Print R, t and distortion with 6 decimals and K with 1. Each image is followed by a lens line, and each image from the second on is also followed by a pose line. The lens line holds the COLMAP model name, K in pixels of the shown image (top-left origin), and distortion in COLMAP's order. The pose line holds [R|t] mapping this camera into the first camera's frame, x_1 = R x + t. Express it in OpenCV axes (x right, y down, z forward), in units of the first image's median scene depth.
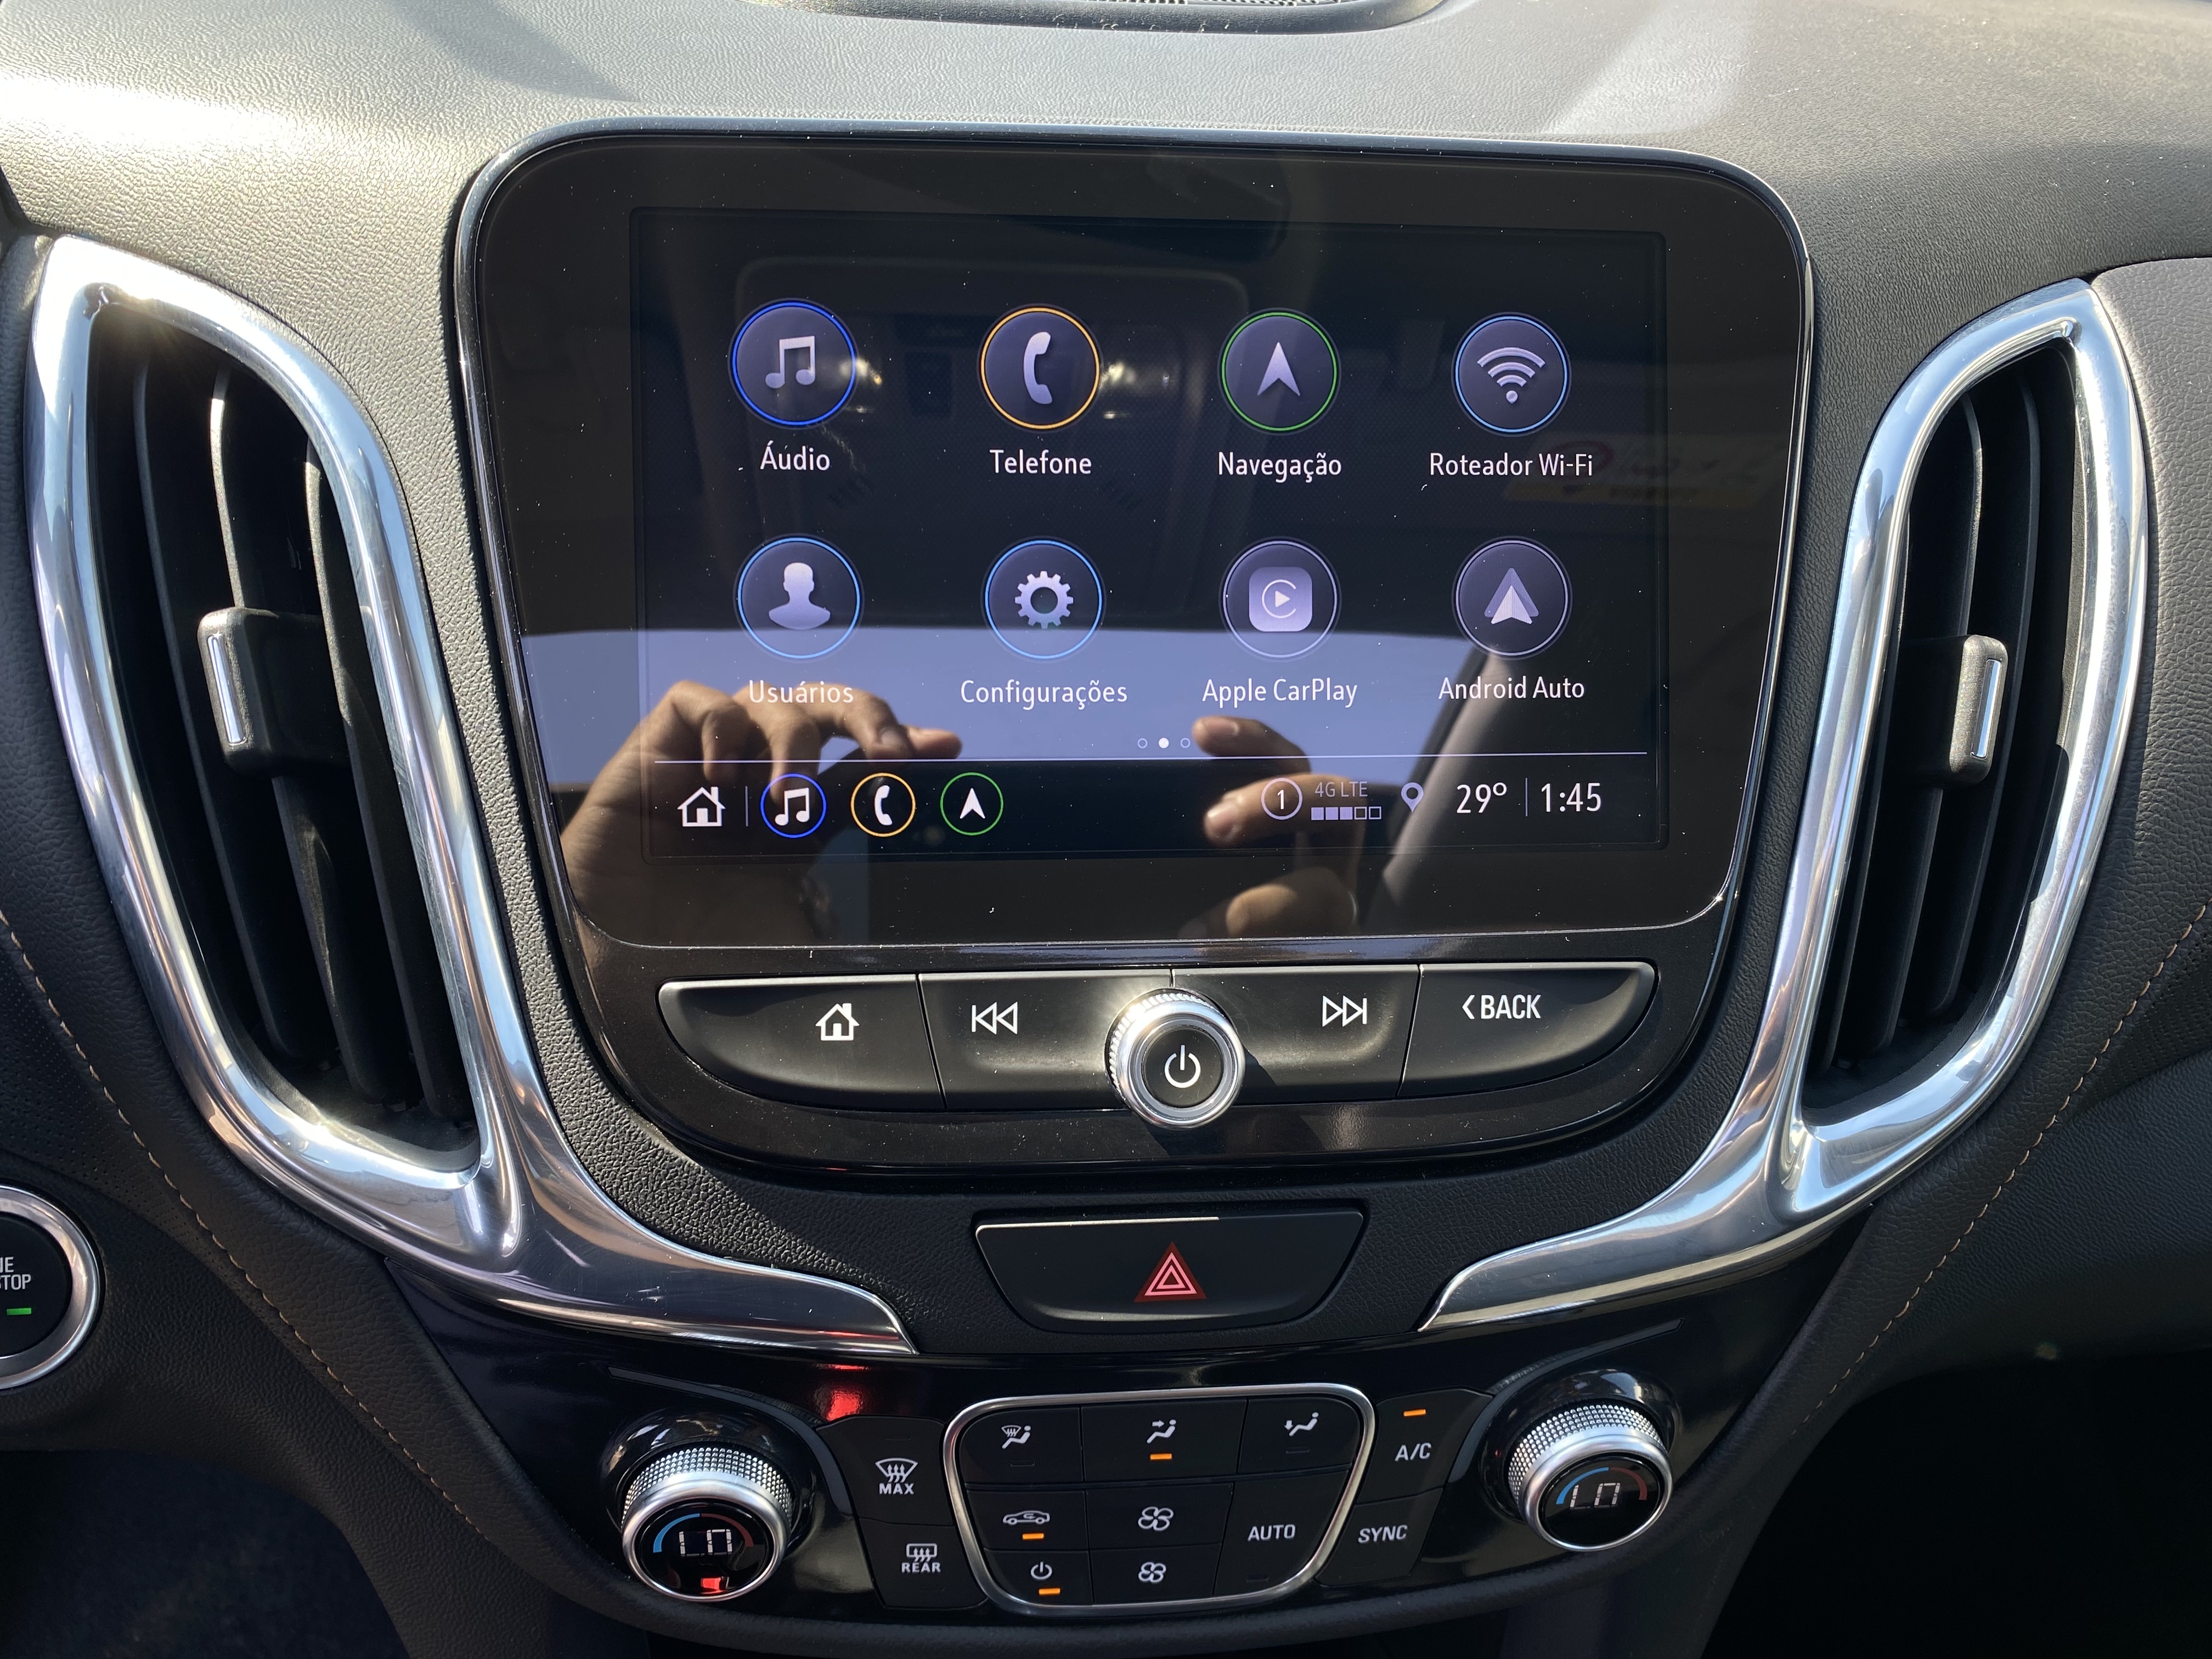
lens RADIAL K [[1817.3, 0, 1106.2], [0, 1817.3, 836.8], [0, 0, 1]] dist [-0.005321, -0.000993]
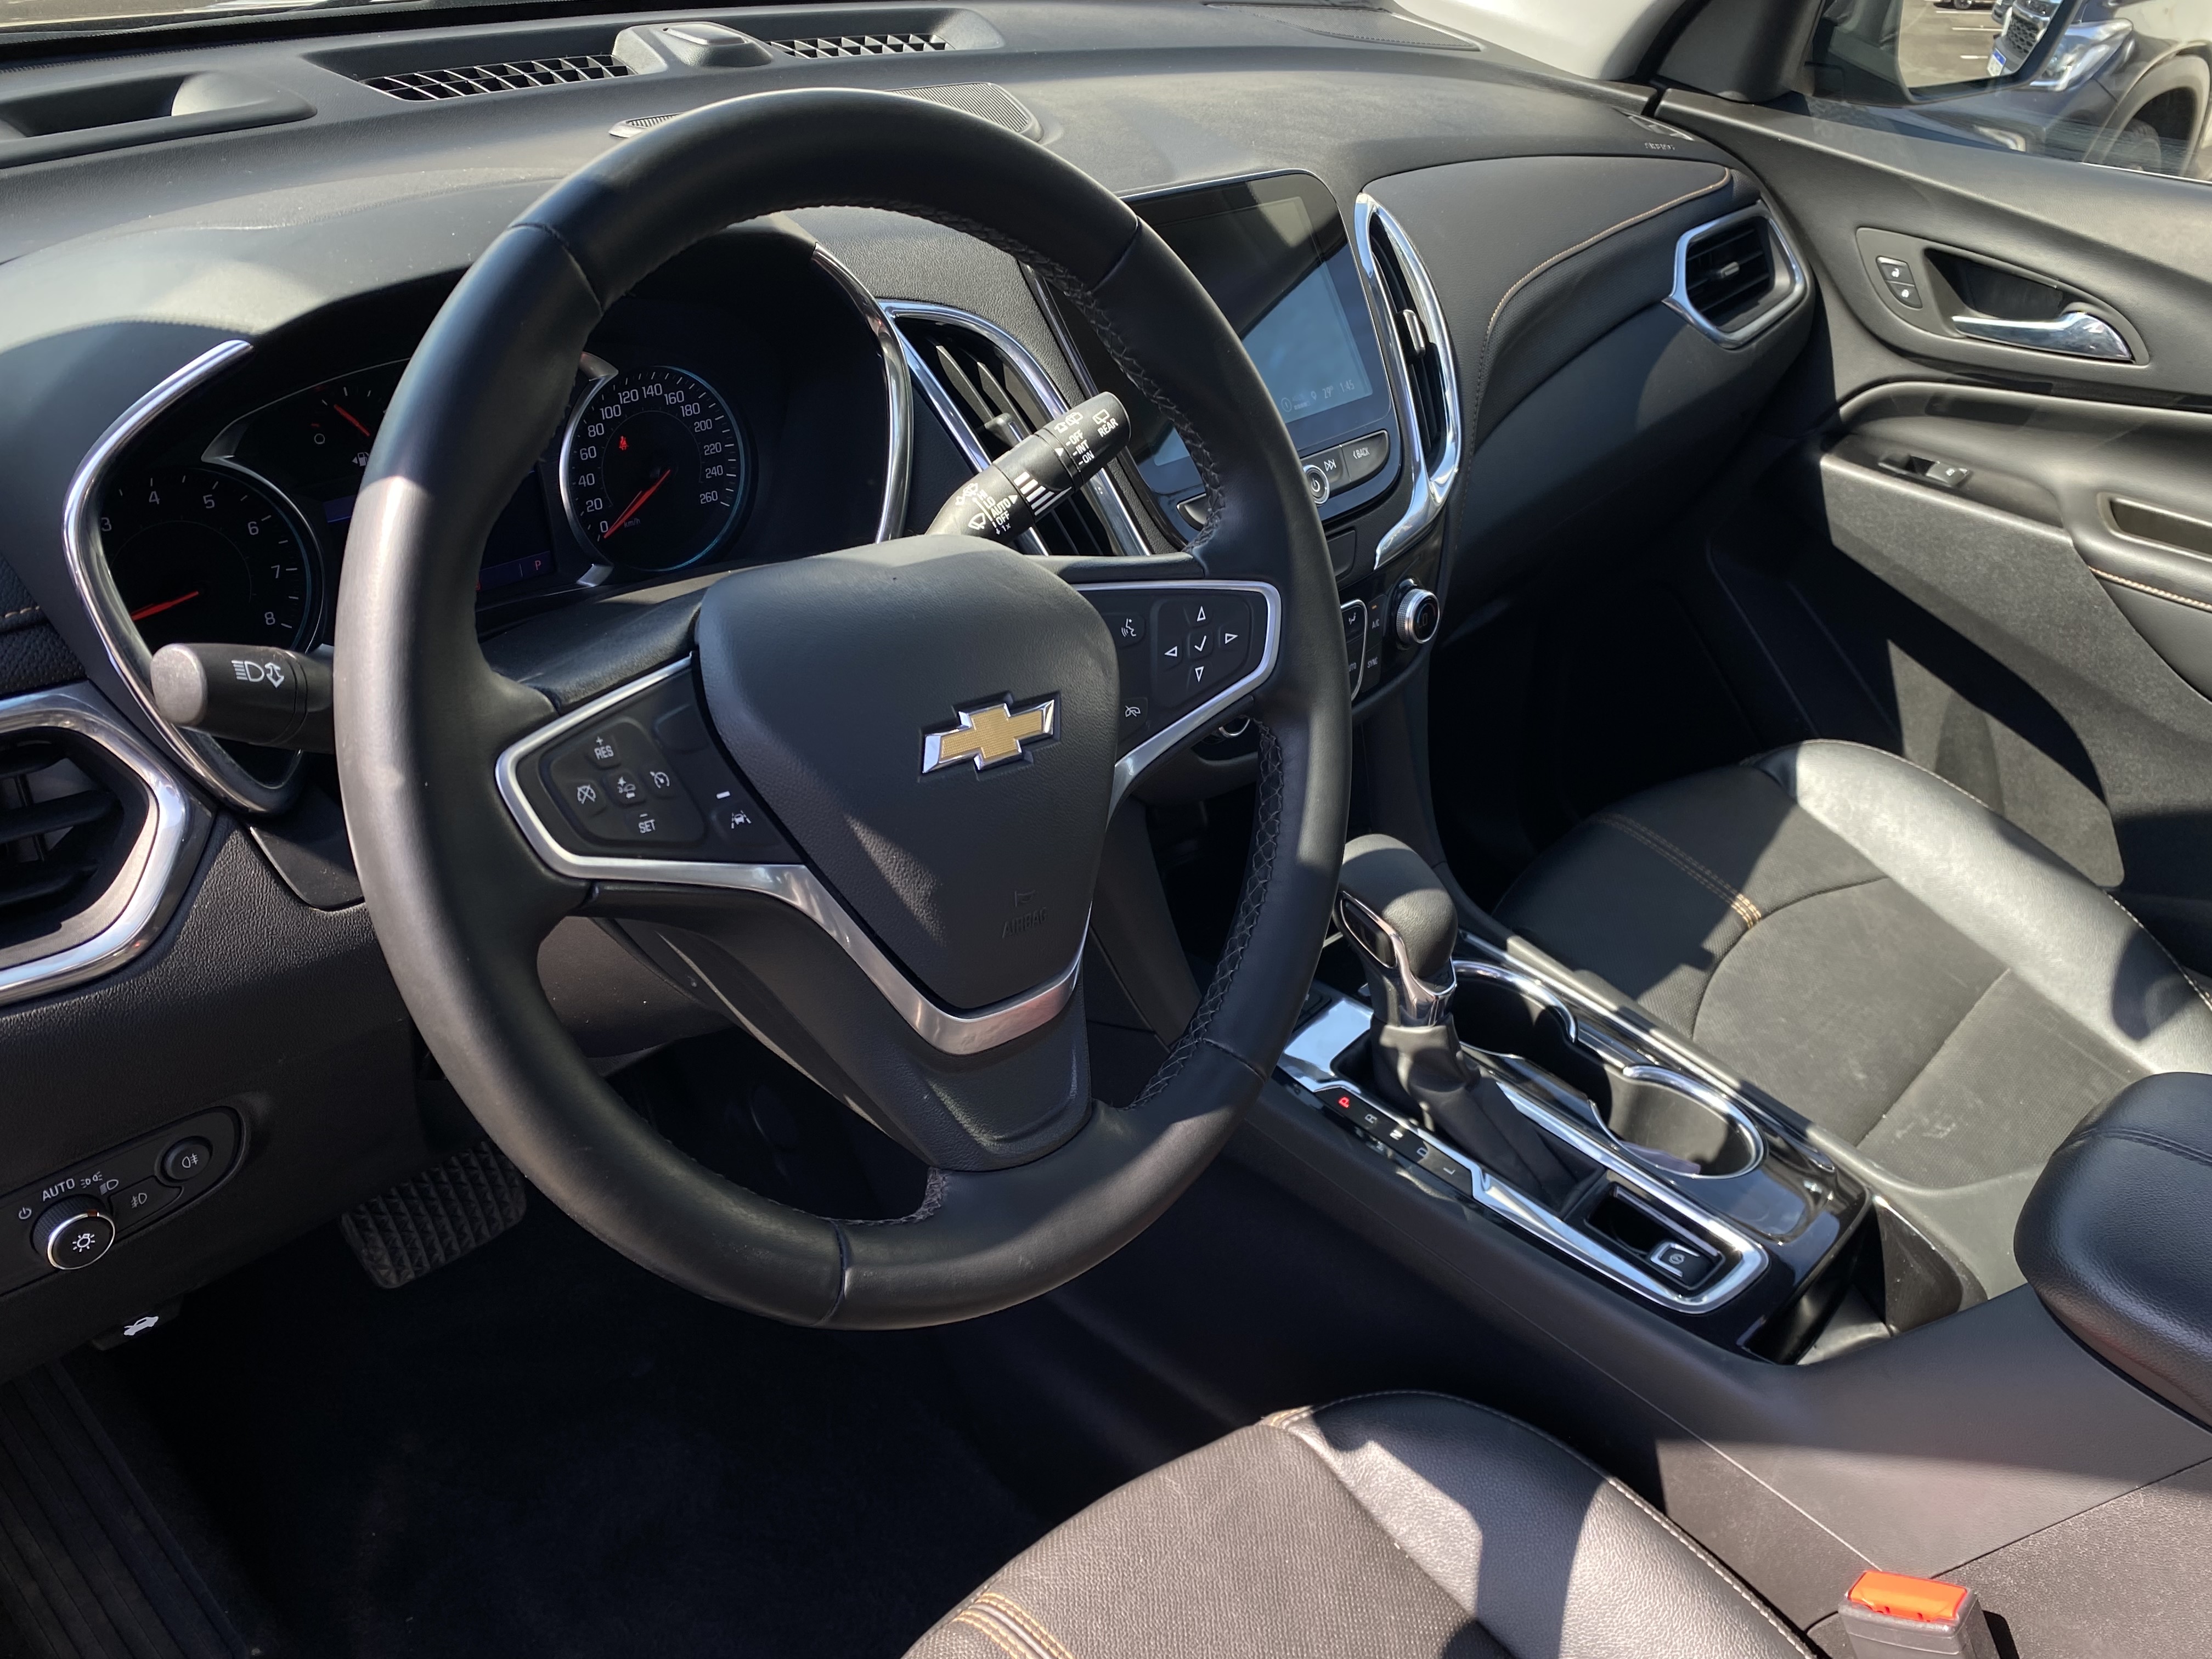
lens RADIAL K [[1913.1, 0, 1106.7], [0, 1913.1, 844.5], [0, 0, 1]] dist [0.030626, 0.003142]
pose [[0.737168, -0.356127, 0.574244, -2.043768], [0.373619, 0.922933, 0.092751, 0.231015], [-0.563020, 0.146176, 0.813413, -1.180943]]
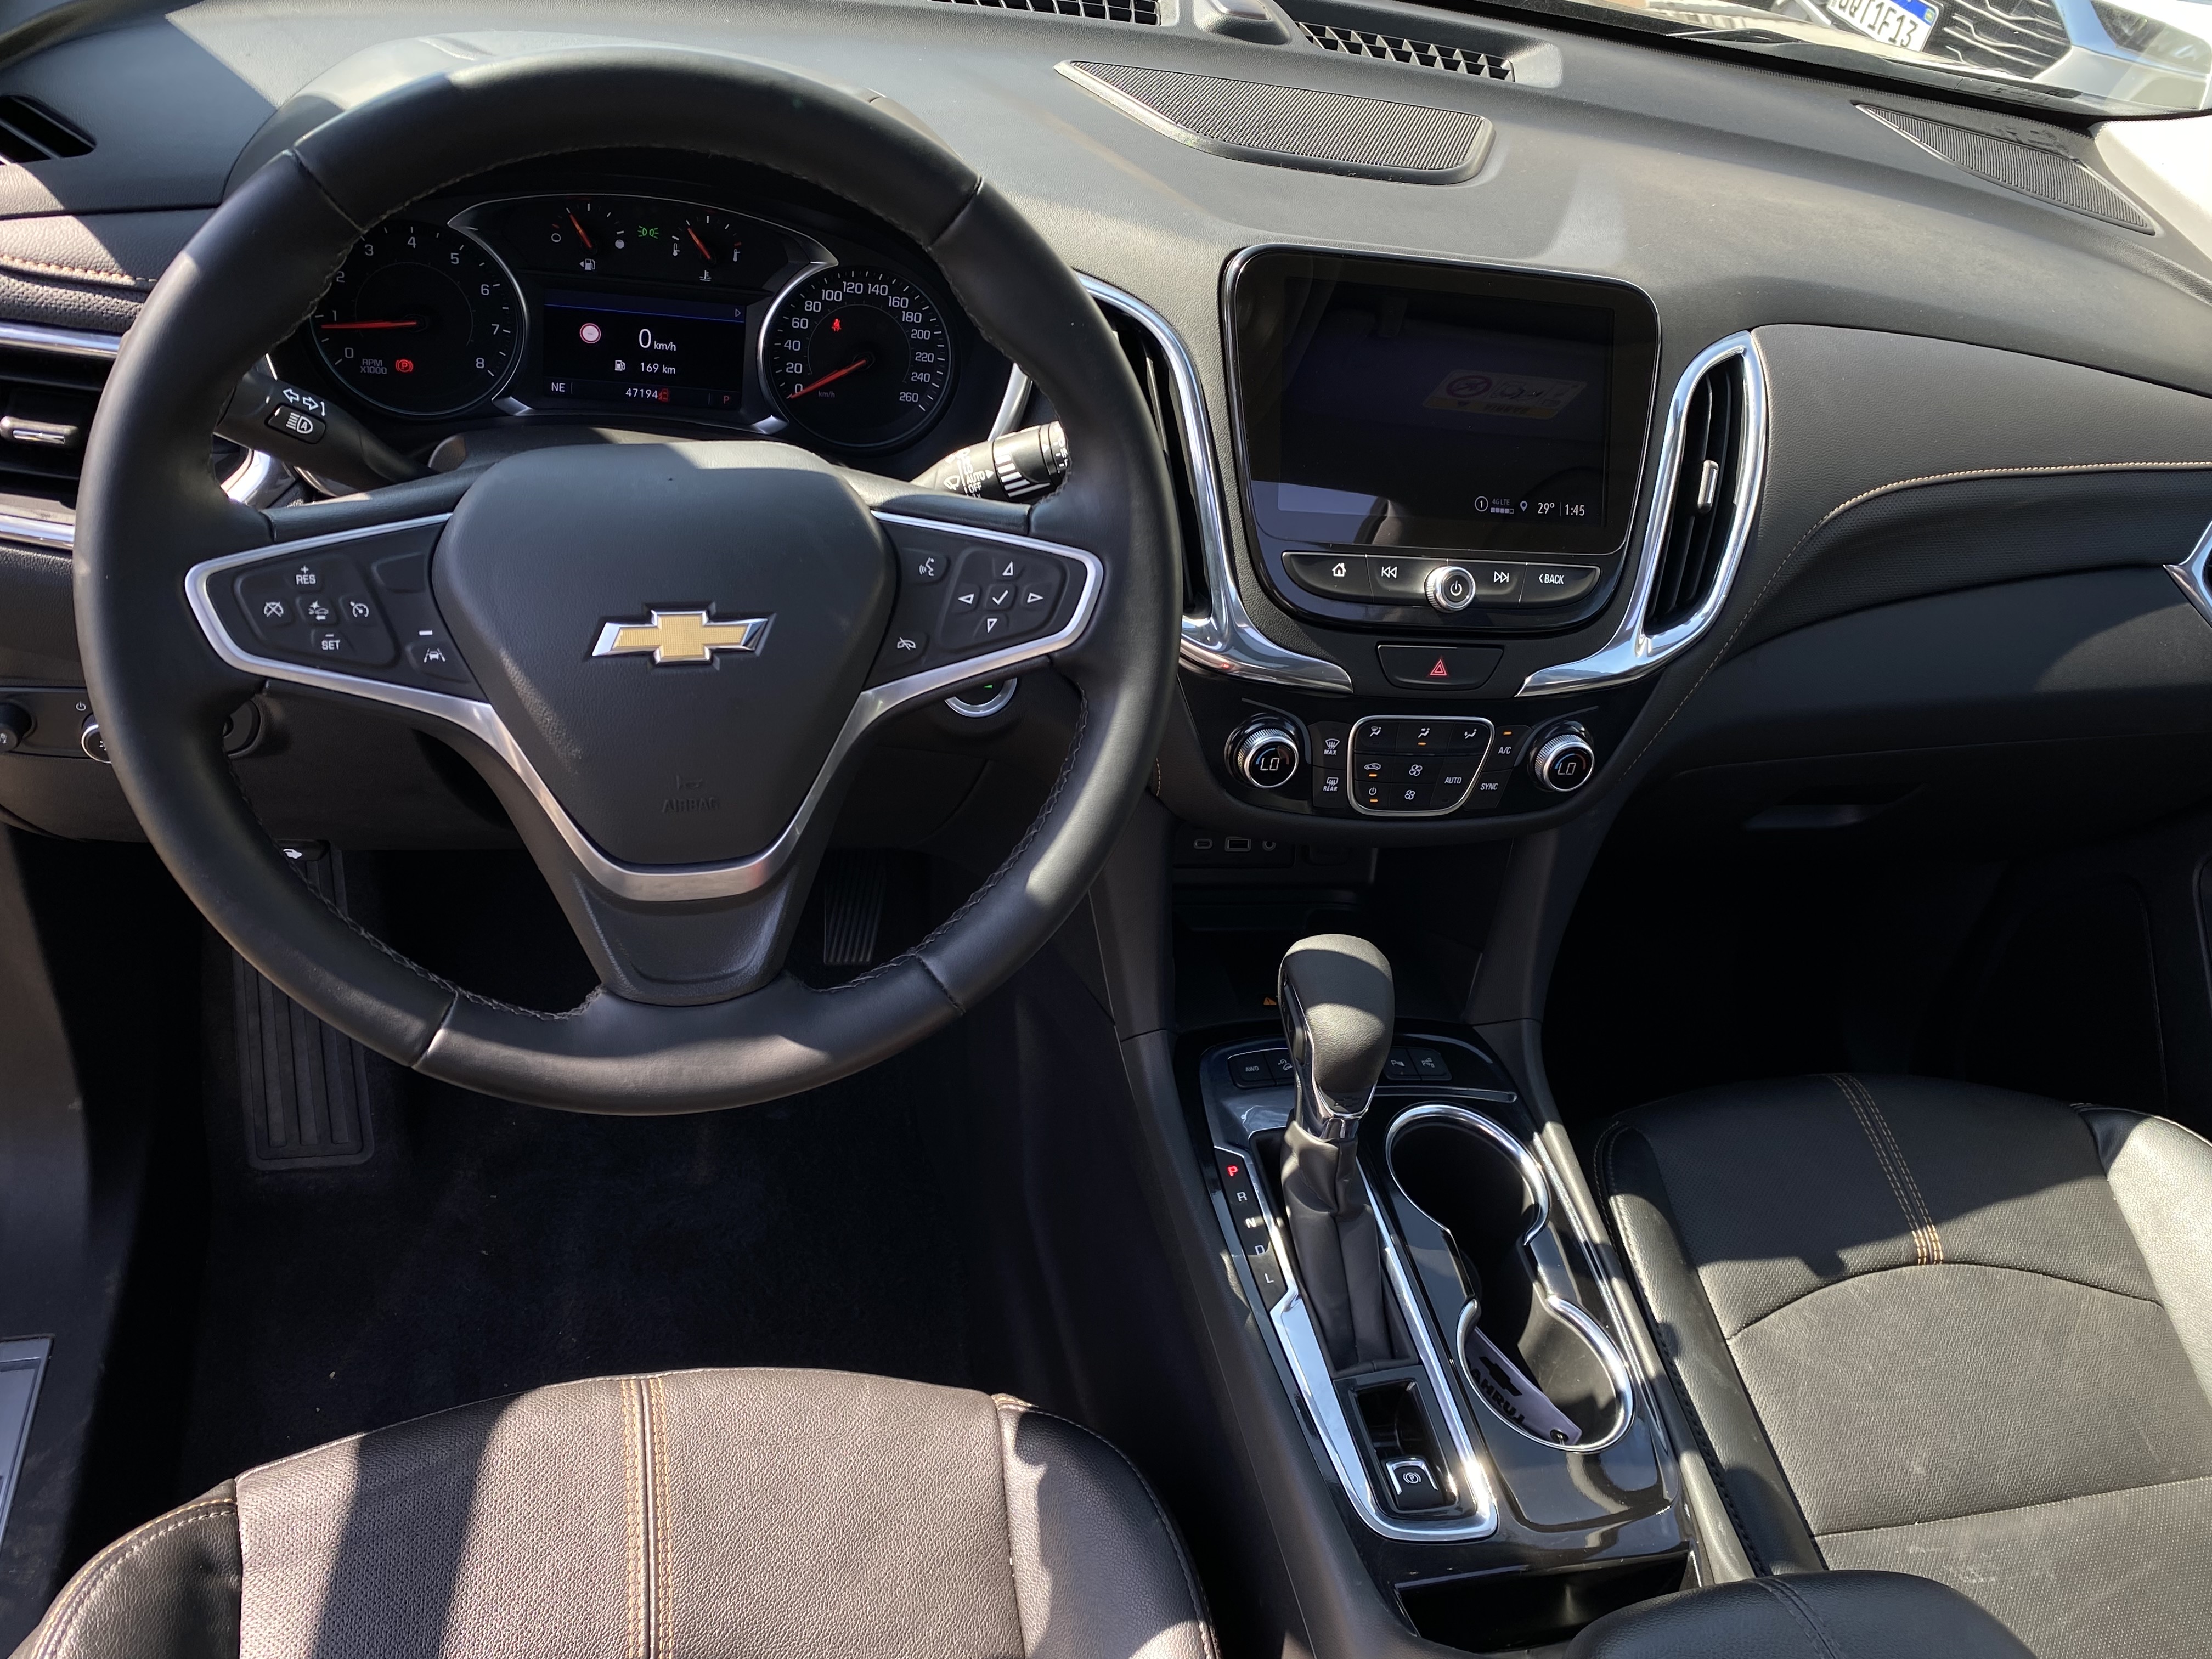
lens RADIAL K [[1854.2, 0, 1106.0], [0, 1854.2, 829.5], [0, 0, 1]] dist [0.007450, -0.001256]
pose [[0.982652, 0.020073, 0.184370, -0.954150], [-0.027641, 0.998874, 0.038569, 0.375339], [-0.183388, -0.042996, 0.982100, -1.673999]]
